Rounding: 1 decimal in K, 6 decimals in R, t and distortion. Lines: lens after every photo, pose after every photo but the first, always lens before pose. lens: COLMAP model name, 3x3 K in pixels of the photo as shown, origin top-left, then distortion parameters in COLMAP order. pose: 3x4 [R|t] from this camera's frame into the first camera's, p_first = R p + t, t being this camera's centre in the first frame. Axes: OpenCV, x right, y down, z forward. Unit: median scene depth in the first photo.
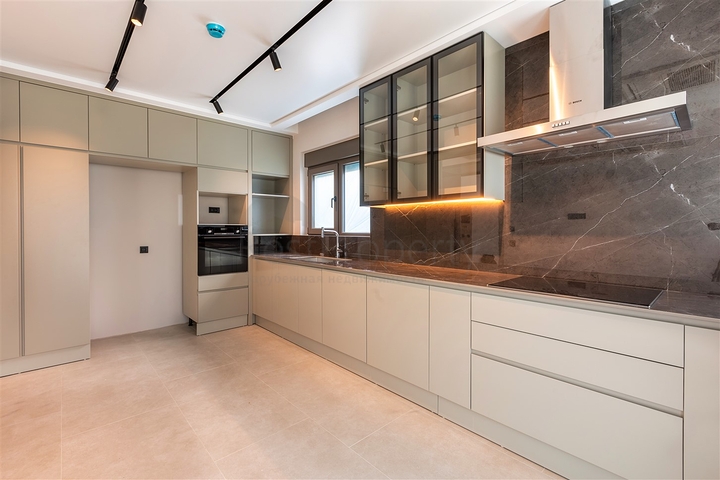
lens RADIAL K [[328.1, 0, 355.0], [0, 328.1, 227.2], [0, 0, 1]] dist [0.000537, 0.000124]
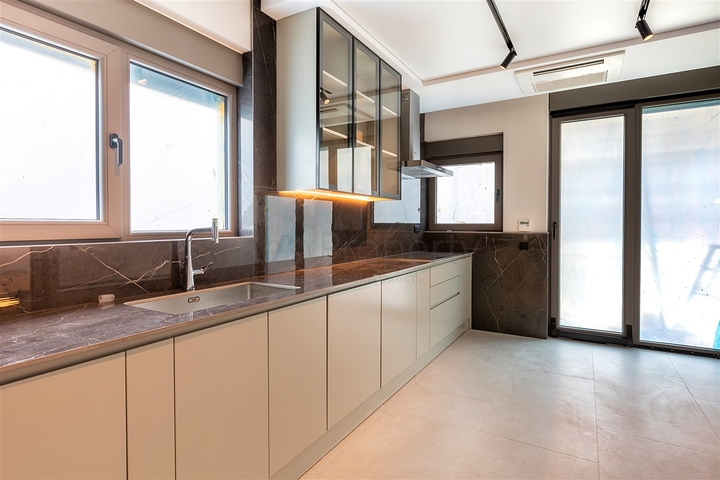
lens RADIAL K [[385.5, 0, 360.1], [0, 385.5, 229.5], [0, 0, 1]] dist [0.011984, 0.000111]
pose [[-0.311542, -0.010151, 0.950178, -0.881757], [-0.000709, 0.999945, 0.010451, 0.010764], [-0.950232, 0.002582, -0.311532, 1.386327]]
